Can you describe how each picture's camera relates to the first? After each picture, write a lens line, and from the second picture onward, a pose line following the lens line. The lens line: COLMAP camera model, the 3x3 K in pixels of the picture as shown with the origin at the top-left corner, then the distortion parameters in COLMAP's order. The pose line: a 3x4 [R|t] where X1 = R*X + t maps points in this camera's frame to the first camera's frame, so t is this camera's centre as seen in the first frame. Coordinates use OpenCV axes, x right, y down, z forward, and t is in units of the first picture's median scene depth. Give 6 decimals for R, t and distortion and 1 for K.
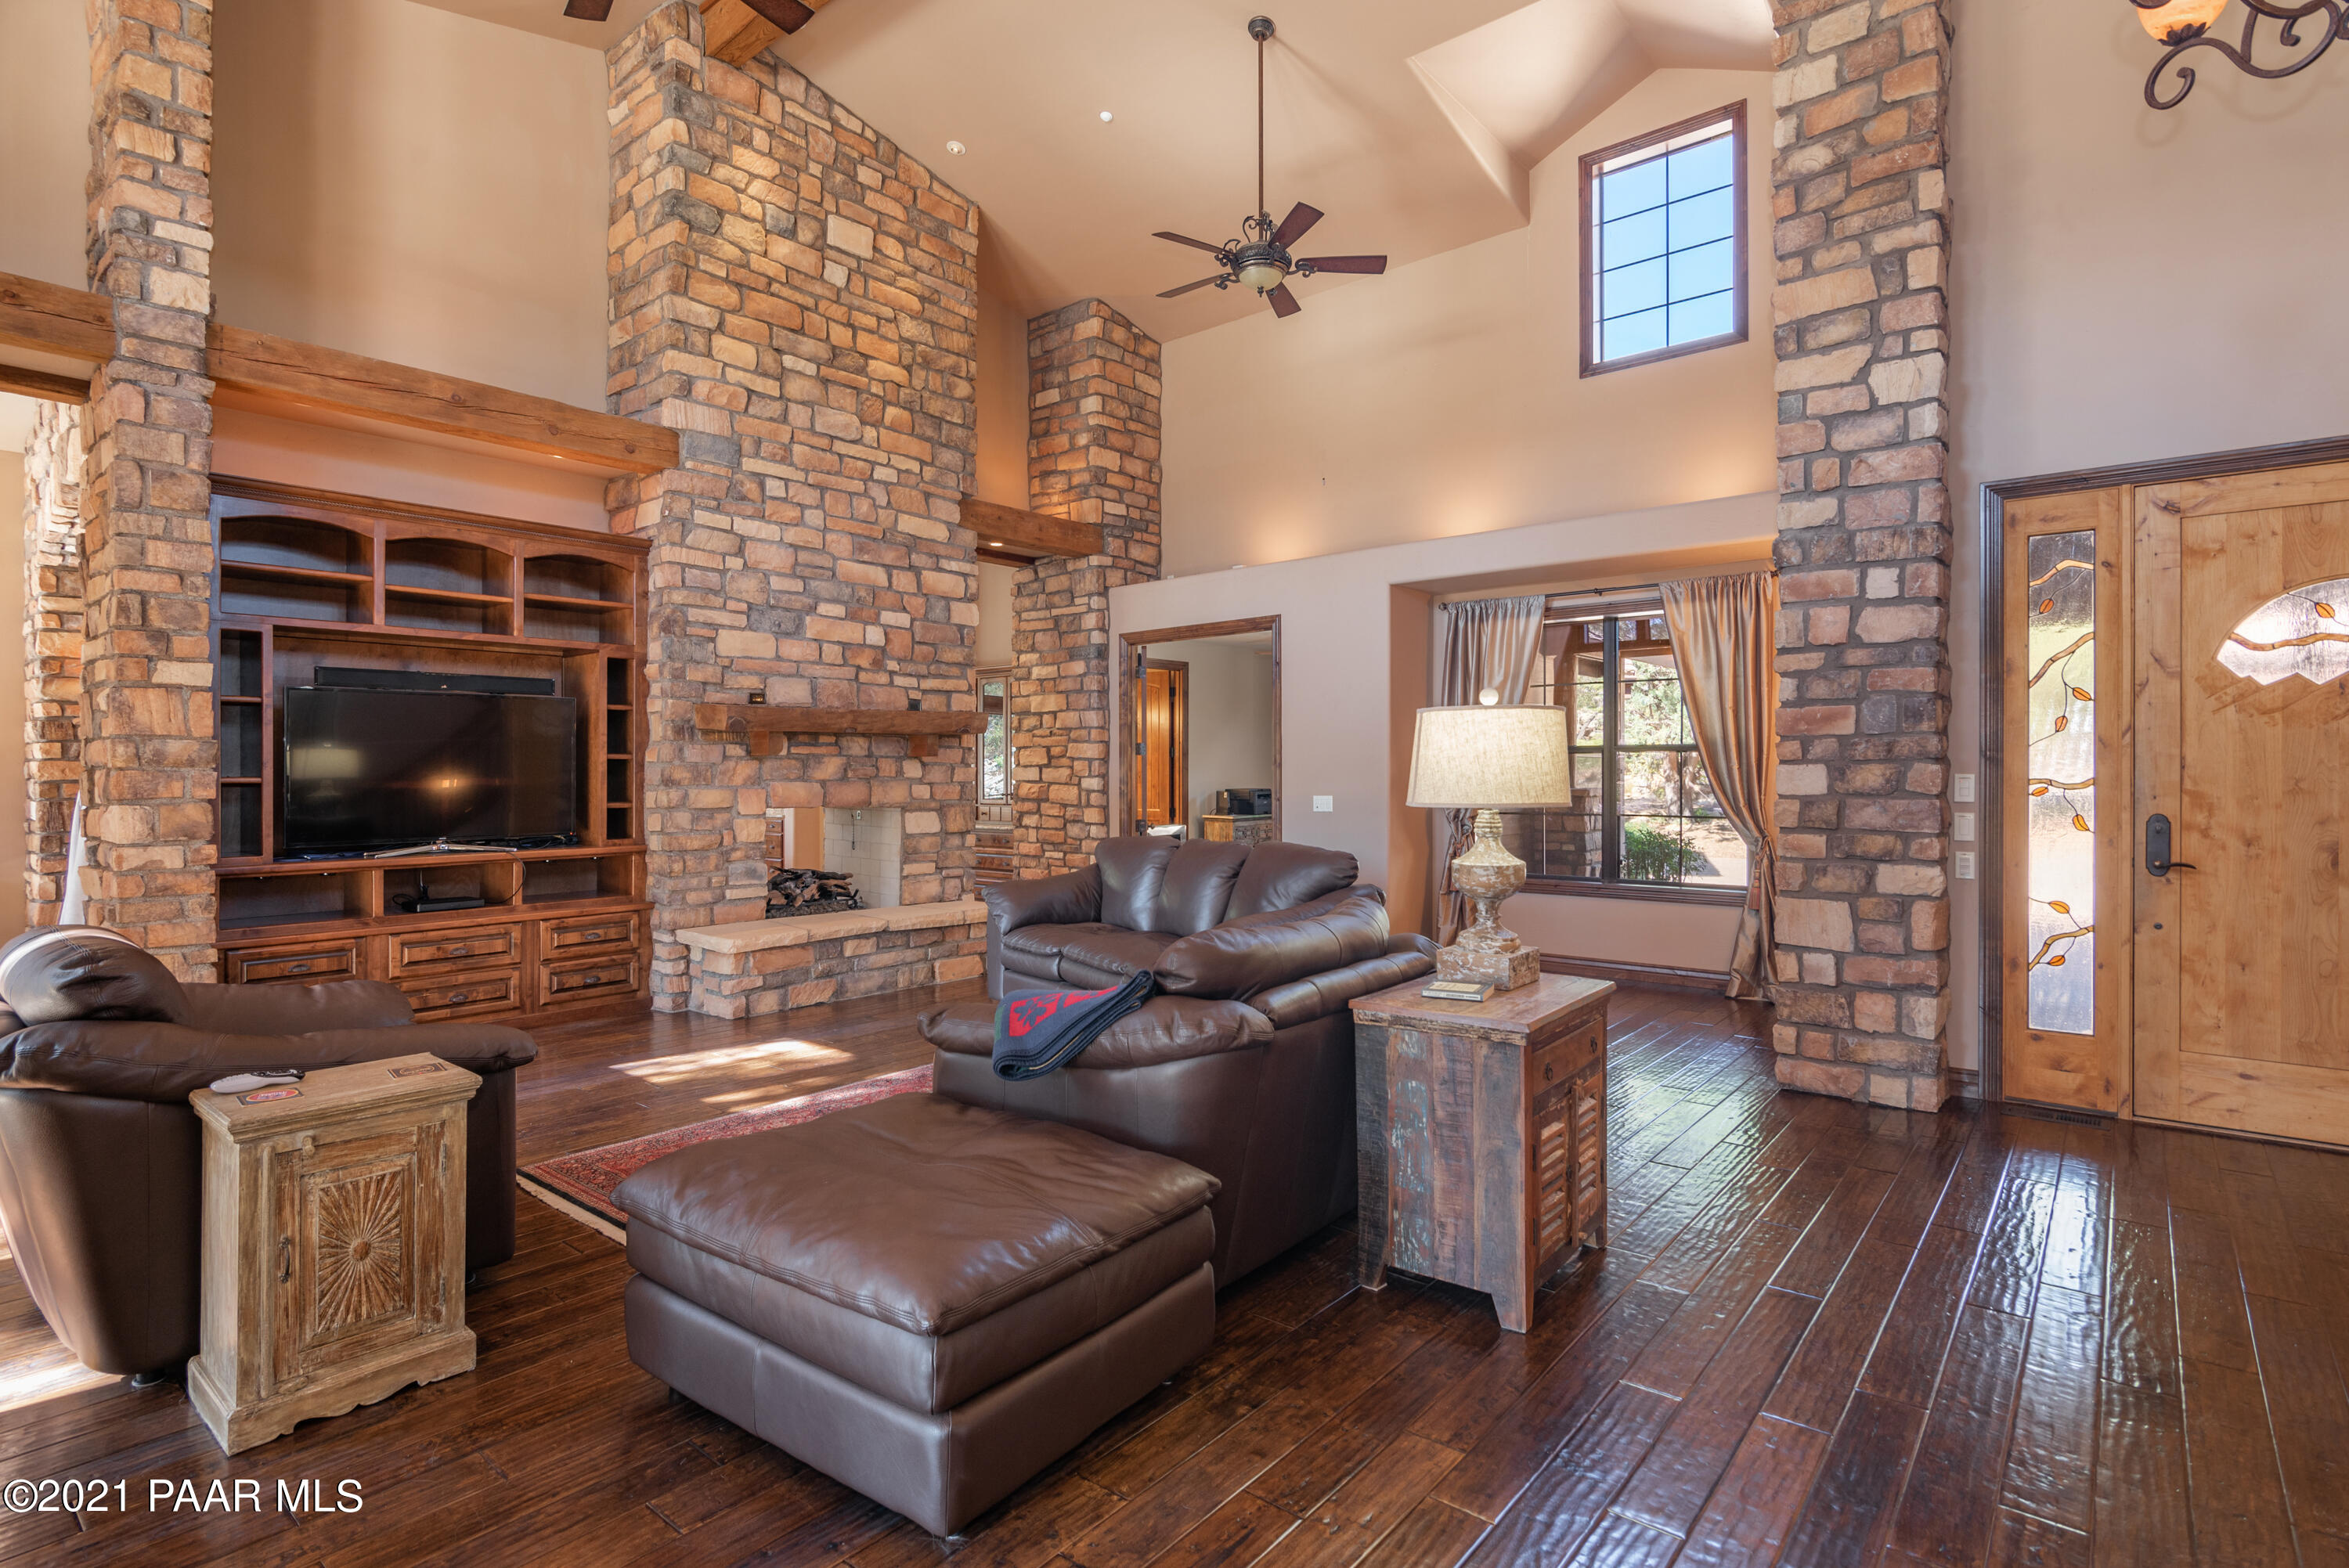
lens RADIAL K [[1144.4, 0, 1170.5], [0, 1144.4, 759.5], [0, 0, 1]] dist [-0.011027, 0.000170]
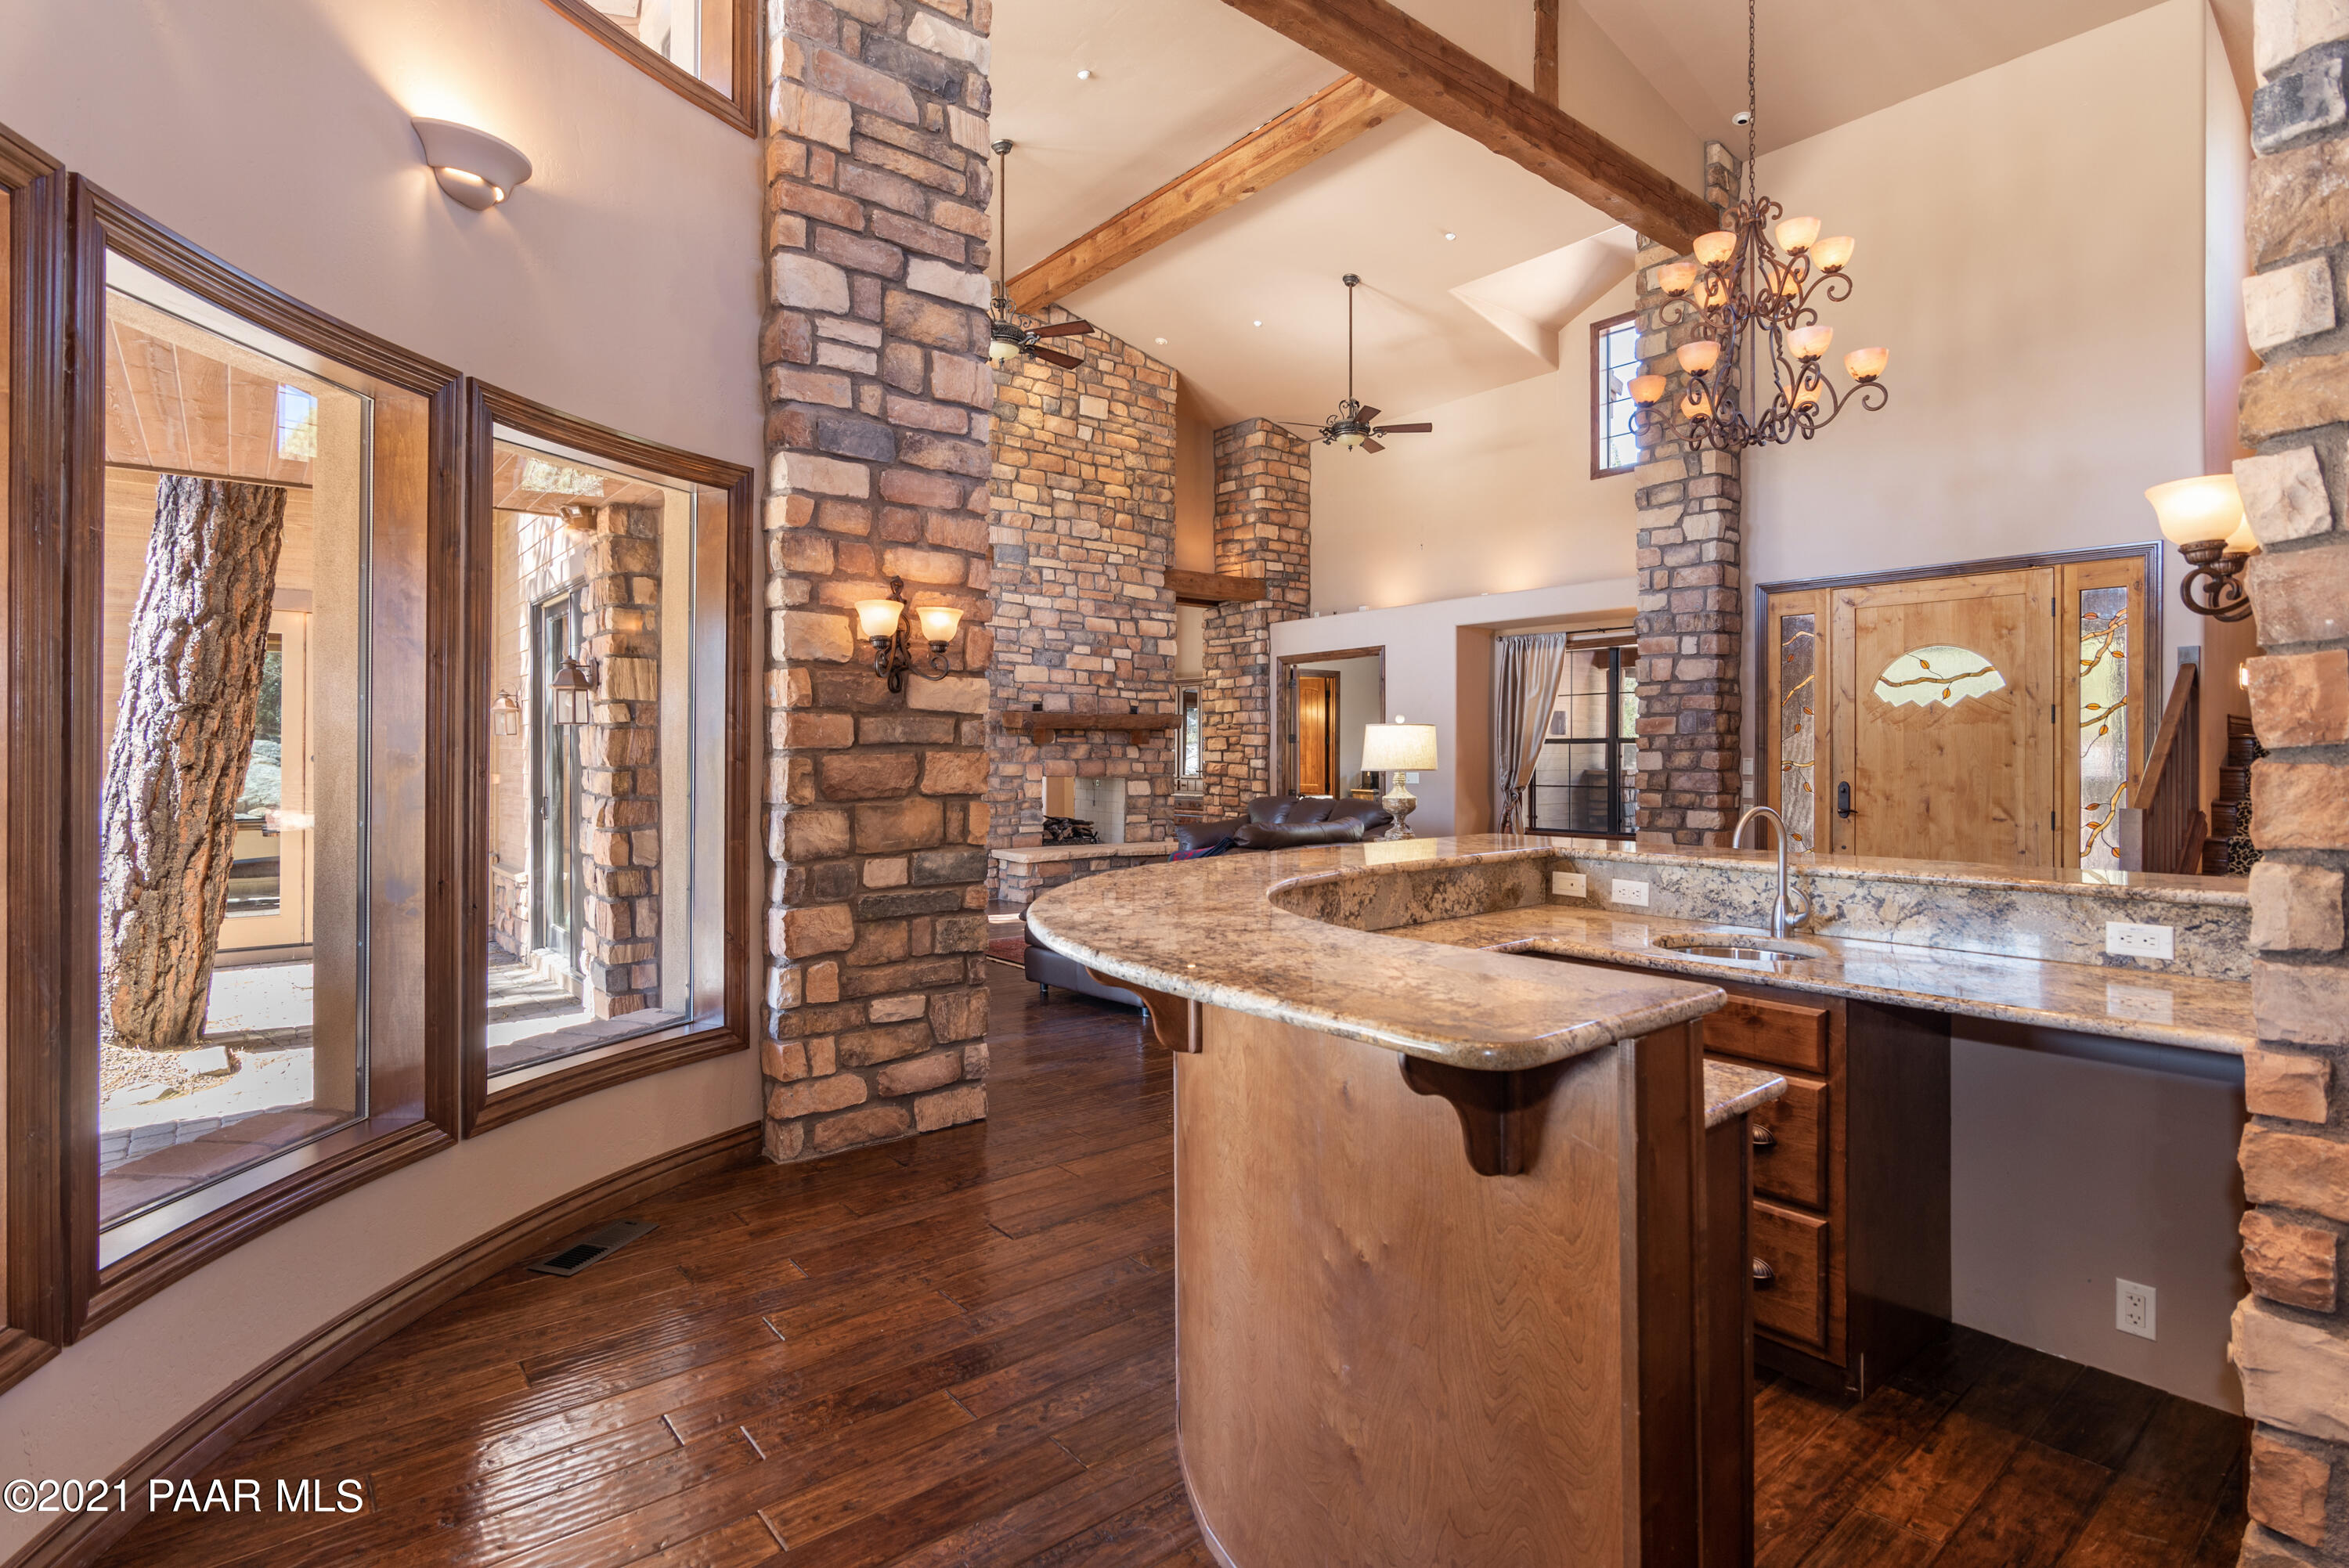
lens RADIAL K [[1144.4, 0, 1163.1], [0, 1144.4, 737.1], [0, 0, 1]] dist [-0.011027, 0.000170]
pose [[0.981189, 0.001860, -0.193041, 0.111956], [-0.003056, 0.999978, -0.005903, -0.003253], [0.193025, 0.006382, 0.981173, -0.503362]]
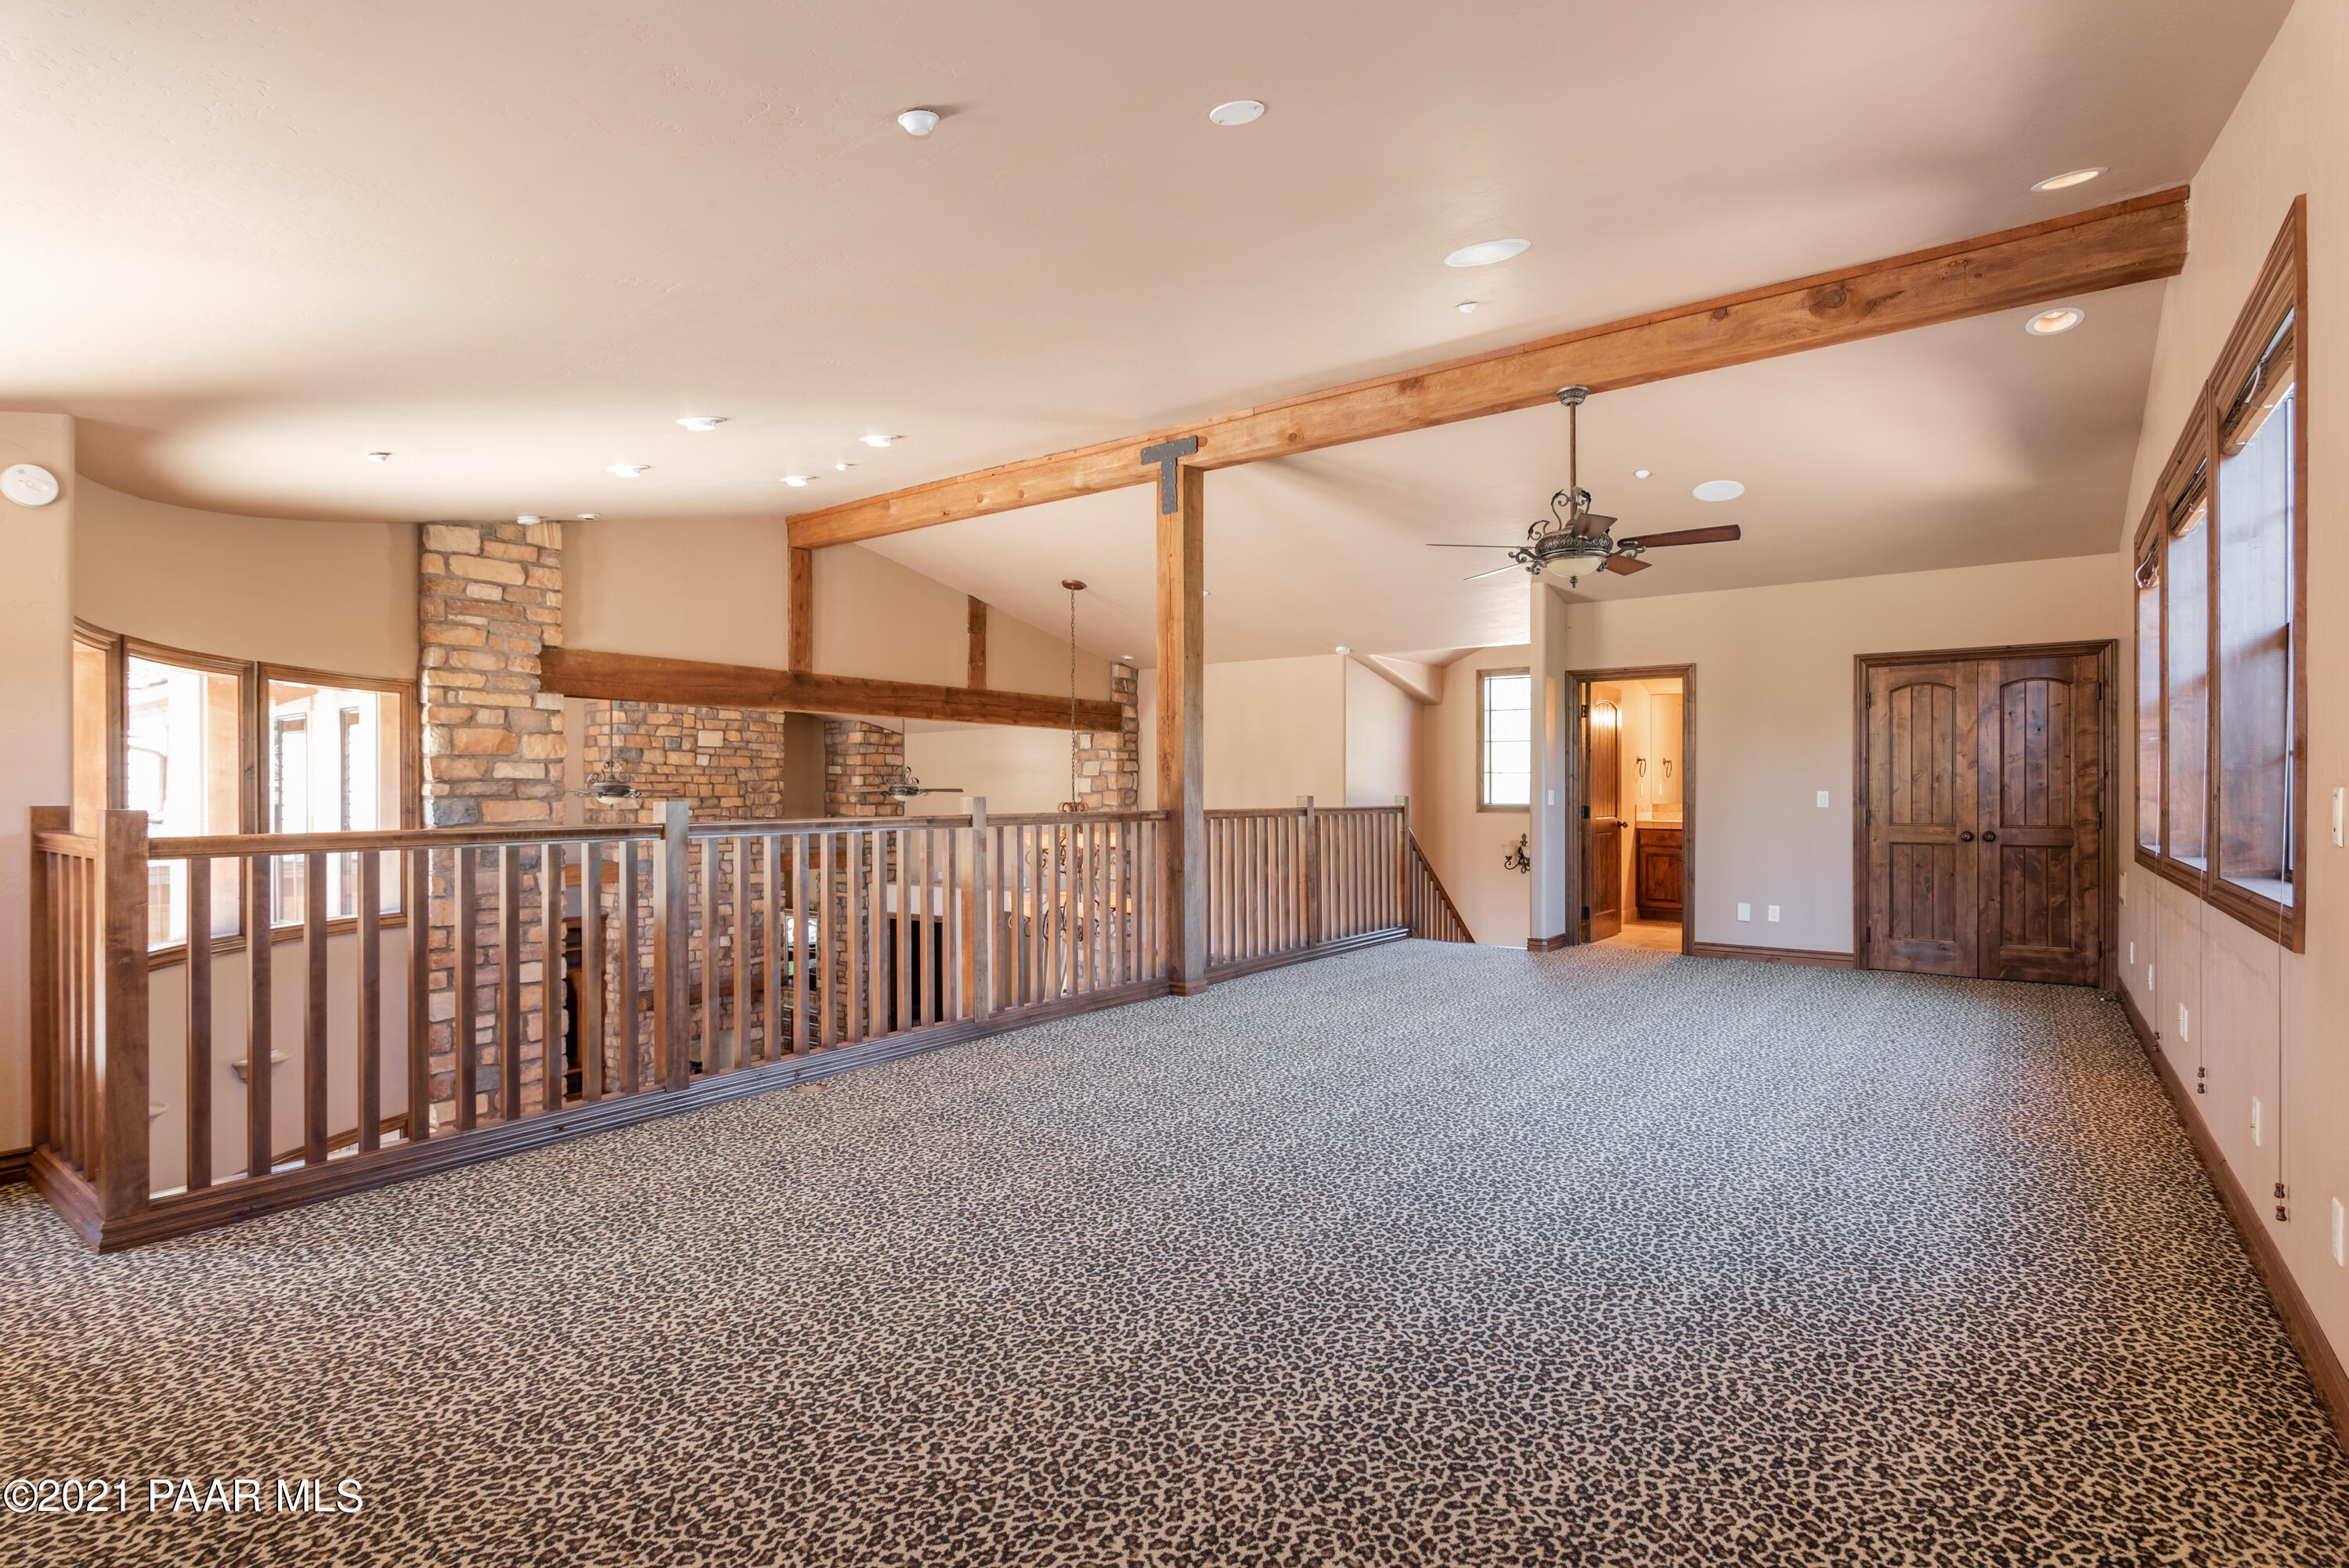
lens RADIAL K [[1144.4, 0, 1168.2], [0, 1144.4, 789.1], [0, 0, 1]] dist [-0.011027, 0.000170]
pose [[0.998353, 0.002428, 0.057321, 0.389075], [-0.003046, 0.999938, 0.010691, -0.401576], [-0.057292, -0.010848, 0.998299, -0.993840]]
